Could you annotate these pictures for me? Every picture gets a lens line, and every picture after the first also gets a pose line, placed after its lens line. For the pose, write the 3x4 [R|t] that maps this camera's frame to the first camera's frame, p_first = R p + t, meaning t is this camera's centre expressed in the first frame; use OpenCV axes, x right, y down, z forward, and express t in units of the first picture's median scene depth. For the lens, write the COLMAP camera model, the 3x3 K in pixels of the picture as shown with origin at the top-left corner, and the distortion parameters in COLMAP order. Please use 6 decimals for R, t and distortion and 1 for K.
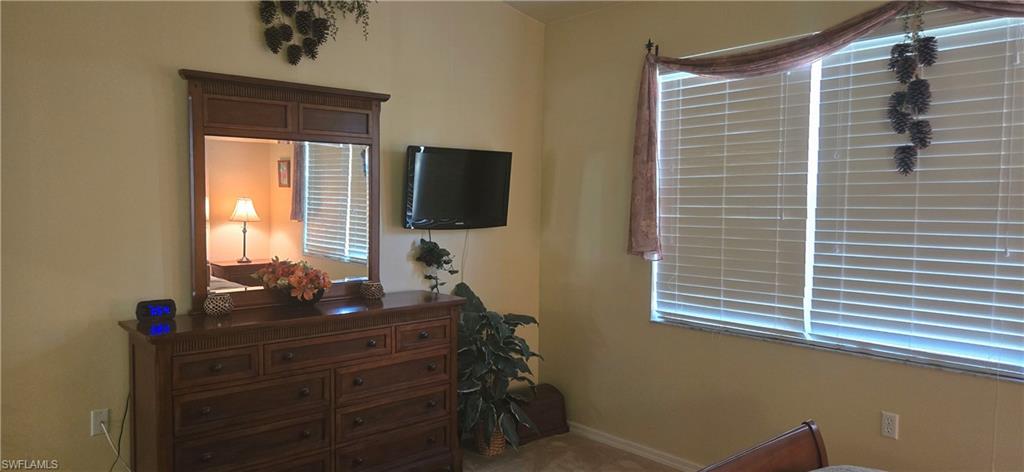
lens RADIAL K [[690.0, 0, 508.8], [0, 690.0, 233.2], [0, 0, 1]] dist [0.084129, -0.078215]
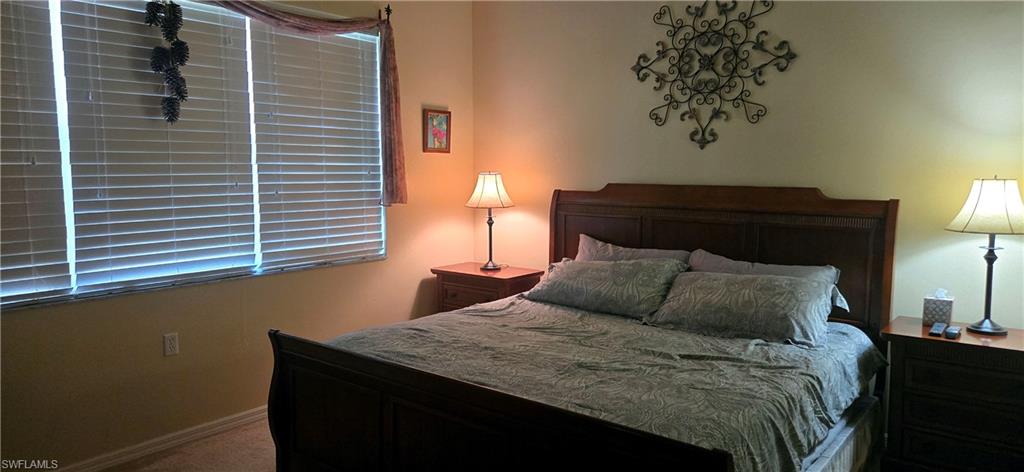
lens RADIAL K [[690.0, 0, 508.8], [0, 690.0, 233.2], [0, 0, 1]] dist [0.084129, -0.078215]
pose [[-0.168418, -0.122321, 0.978097, -0.605458], [0.027807, 0.991286, 0.128759, -0.034433], [-0.985323, 0.048883, -0.163549, 0.603079]]
